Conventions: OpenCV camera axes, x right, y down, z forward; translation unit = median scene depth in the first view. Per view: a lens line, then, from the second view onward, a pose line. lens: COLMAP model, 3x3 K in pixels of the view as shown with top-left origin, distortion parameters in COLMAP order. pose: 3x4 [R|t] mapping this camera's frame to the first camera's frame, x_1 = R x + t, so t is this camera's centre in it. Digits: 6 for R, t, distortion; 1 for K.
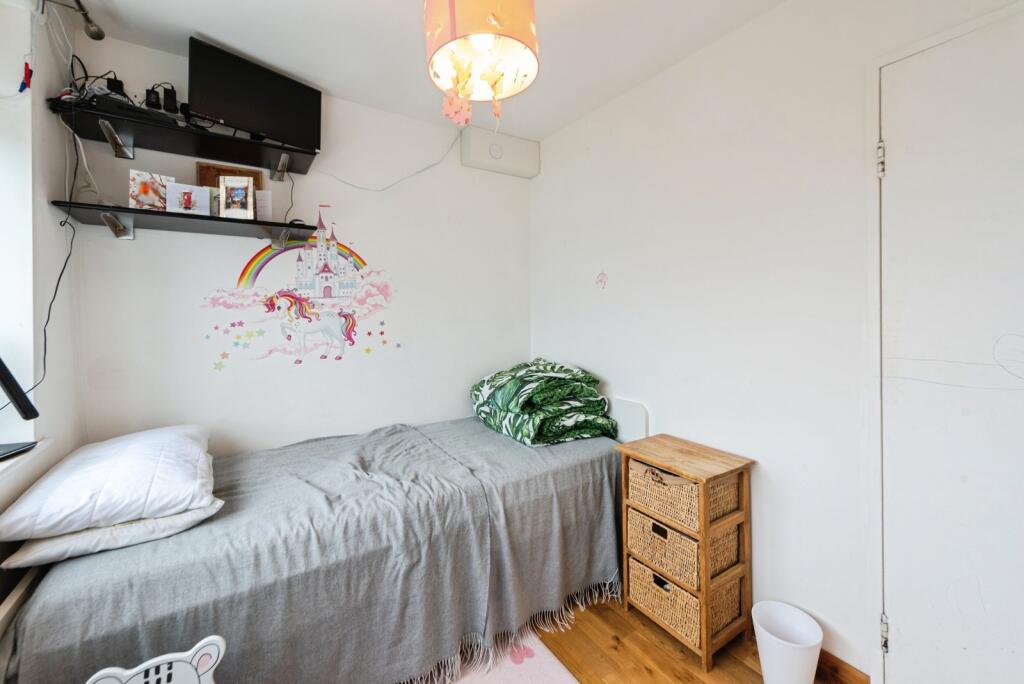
lens RADIAL K [[417.4, 0, 513.7], [0, 417.4, 312.2], [0, 0, 1]] dist [-0.000638, -0.000061]
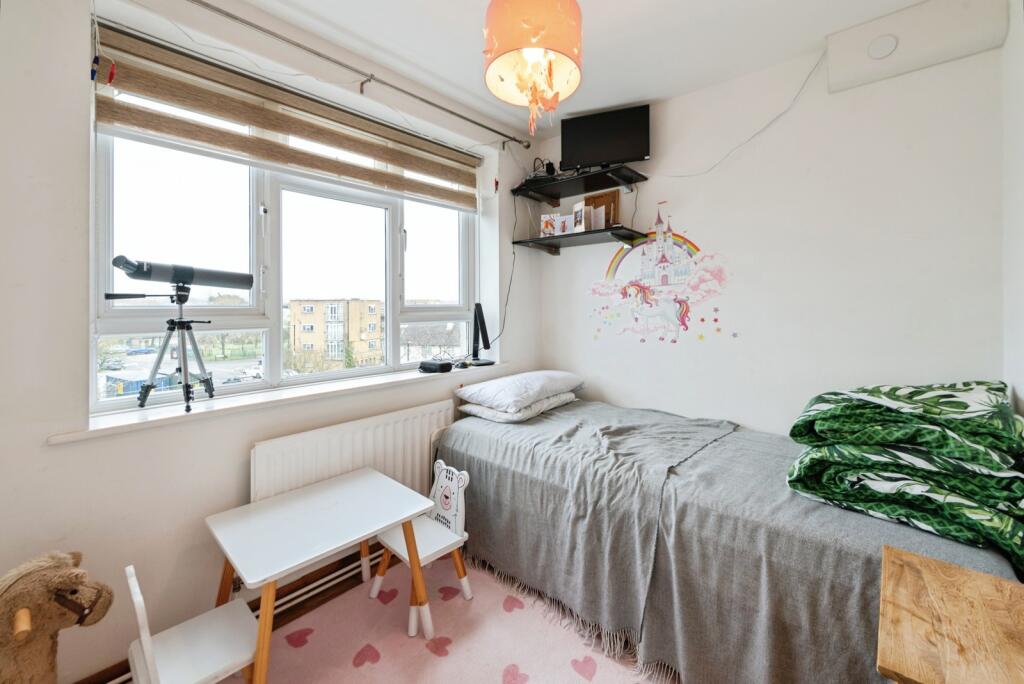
lens RADIAL K [[426.3, 0, 527.3], [0, 426.3, 304.5], [0, 0, 1]] dist [0.001019, -0.000321]
pose [[0.255449, 0.002733, -0.966819, 0.577523], [-0.001048, 0.999996, 0.002550, 0.013936], [0.966822, 0.000362, 0.255451, 0.382336]]
